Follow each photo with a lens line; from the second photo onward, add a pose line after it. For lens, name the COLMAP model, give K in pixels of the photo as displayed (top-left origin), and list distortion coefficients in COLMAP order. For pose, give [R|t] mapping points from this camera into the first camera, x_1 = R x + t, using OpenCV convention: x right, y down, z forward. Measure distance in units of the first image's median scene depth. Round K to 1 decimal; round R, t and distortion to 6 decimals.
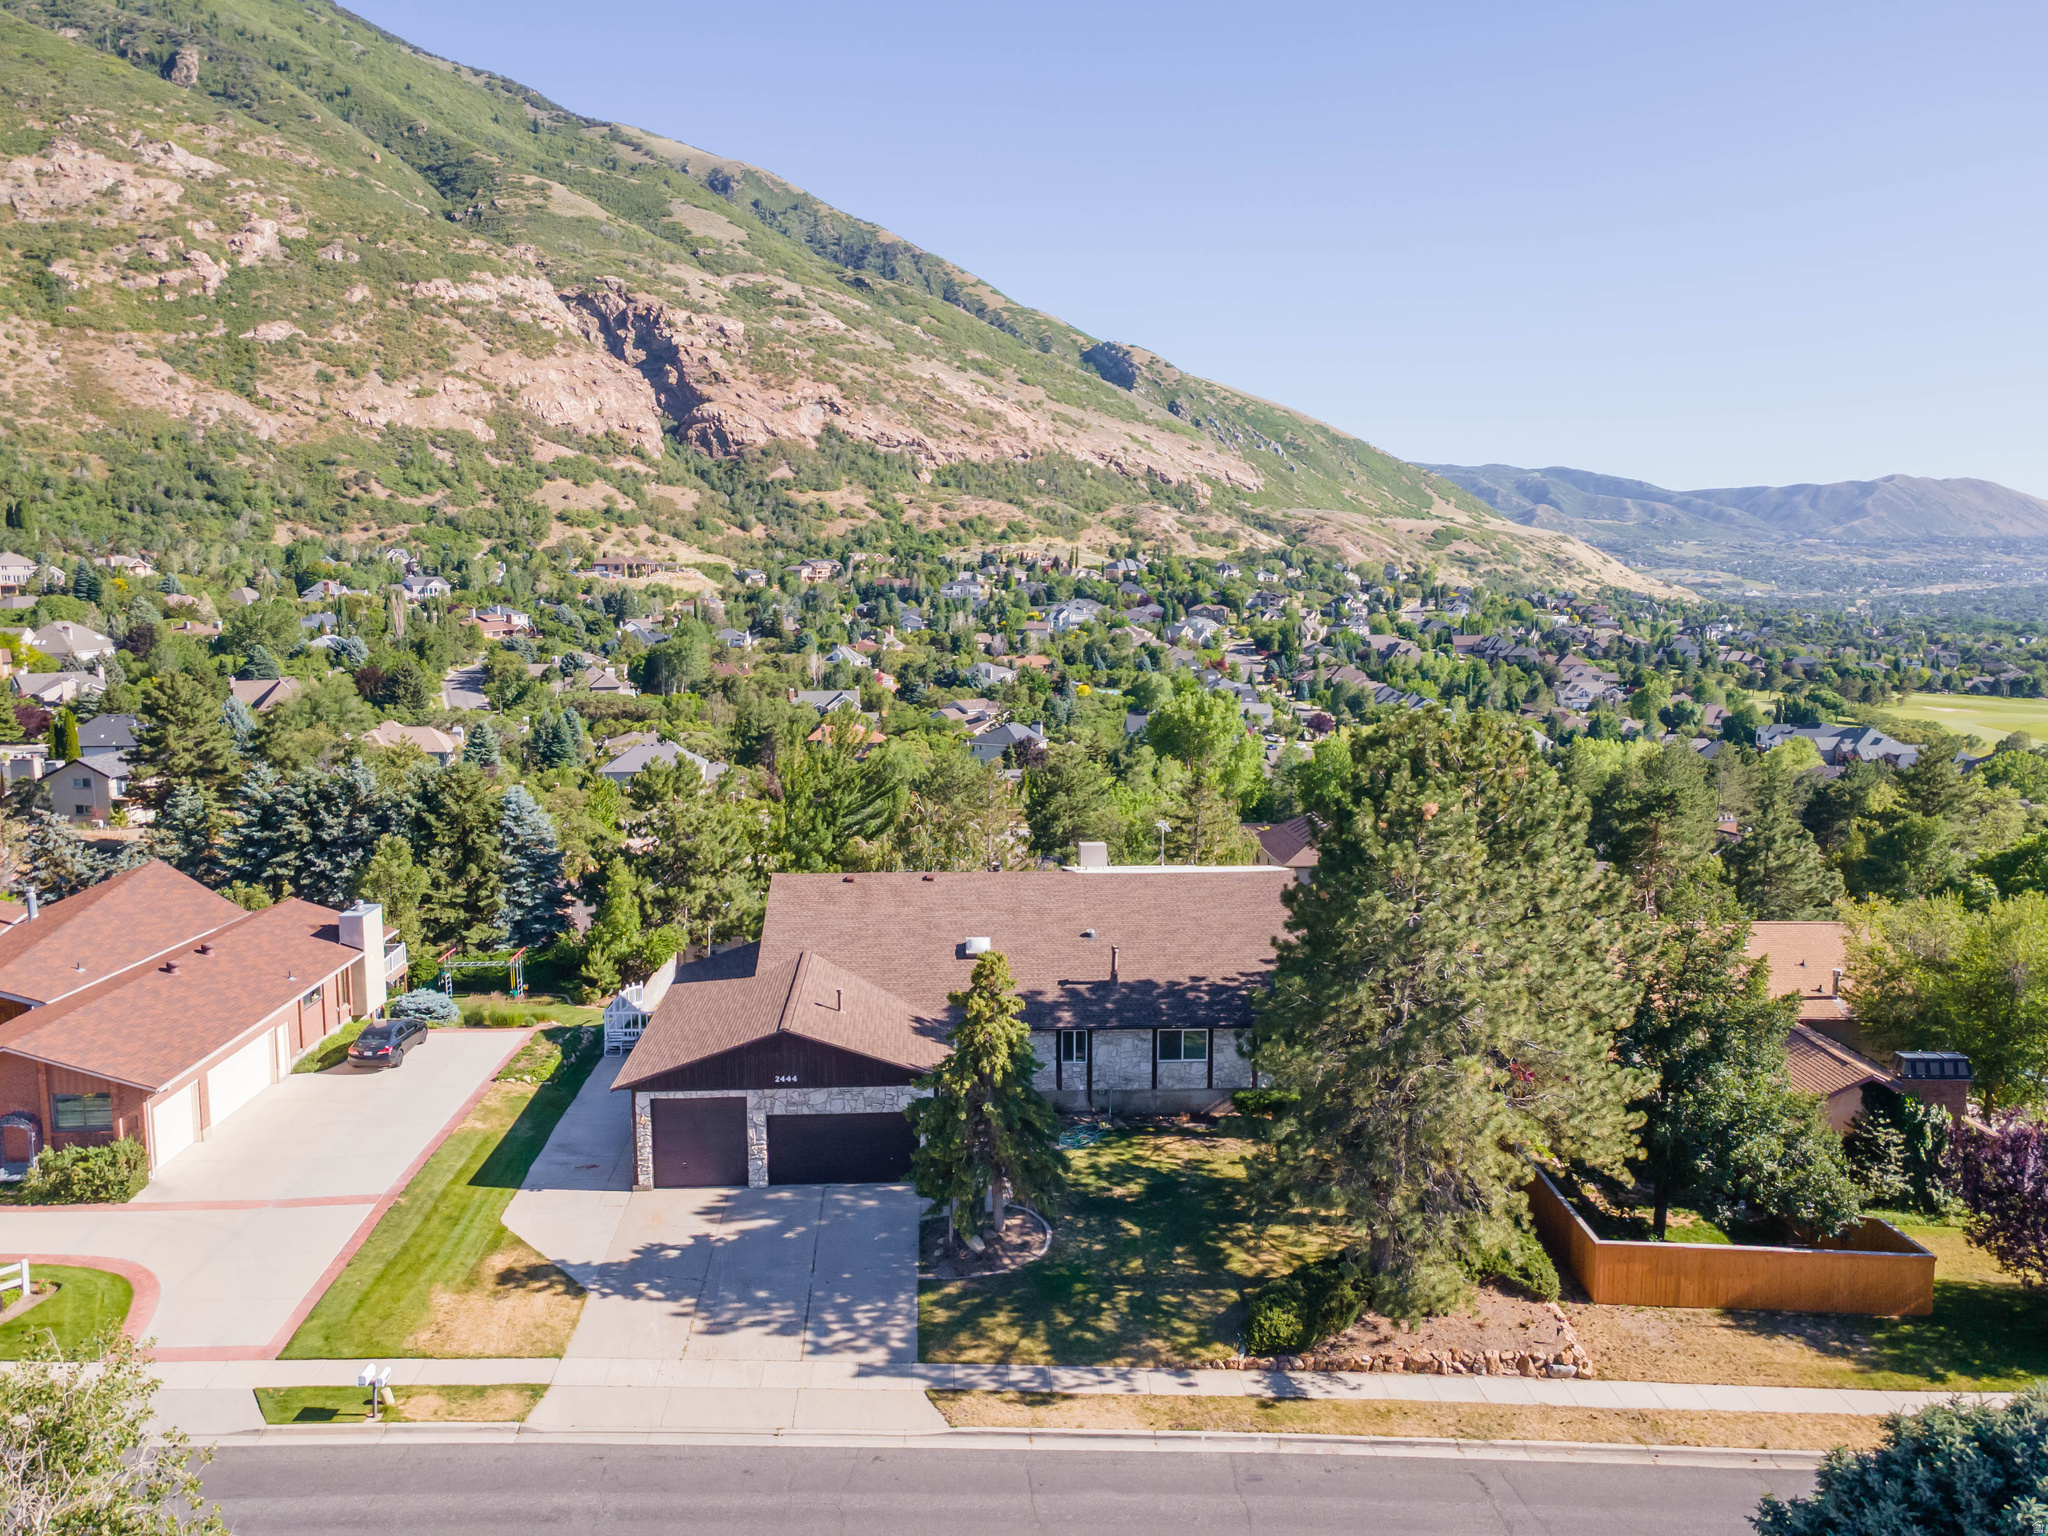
lens RADIAL K [[1504.9, 0, 998.9], [0, 1504.9, 778.4], [0, 0, 1]] dist [0.034696, 0.026359]
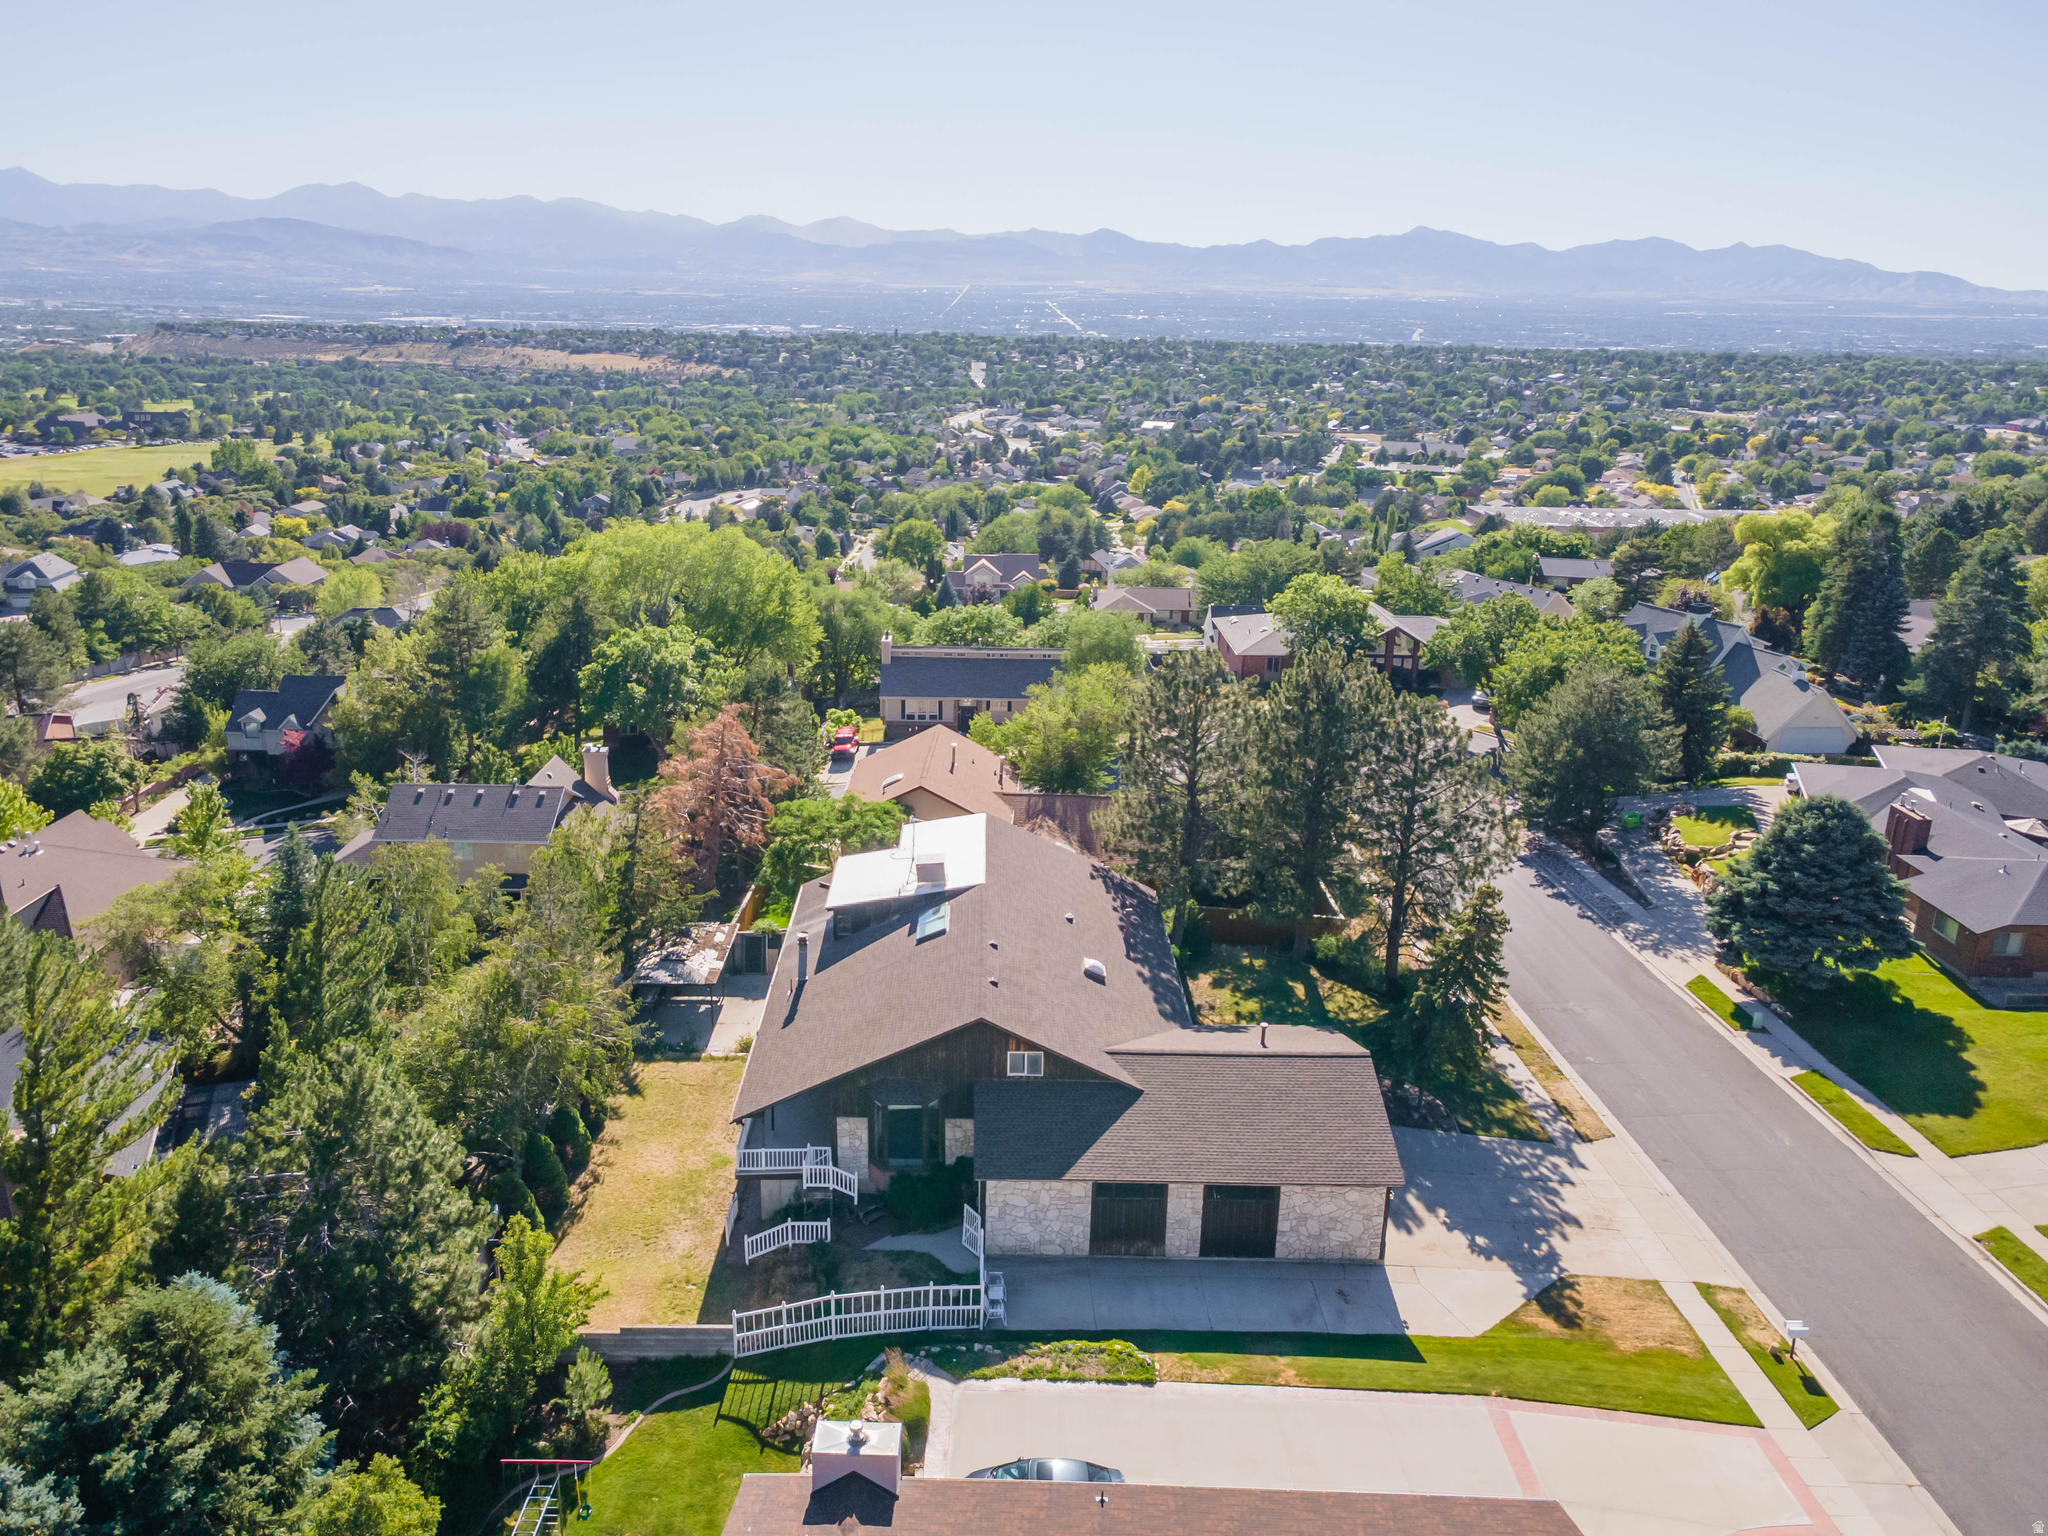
lens RADIAL K [[1504.9, 0, 1008.9], [0, 1504.9, 783.5], [0, 0, 1]] dist [0.034696, 0.026359]
pose [[0.028588, -0.315642, 0.948447, -0.077282], [0.126334, 0.942368, 0.309811, -0.027365], [-0.991576, 0.110964, 0.066817, 0.077719]]
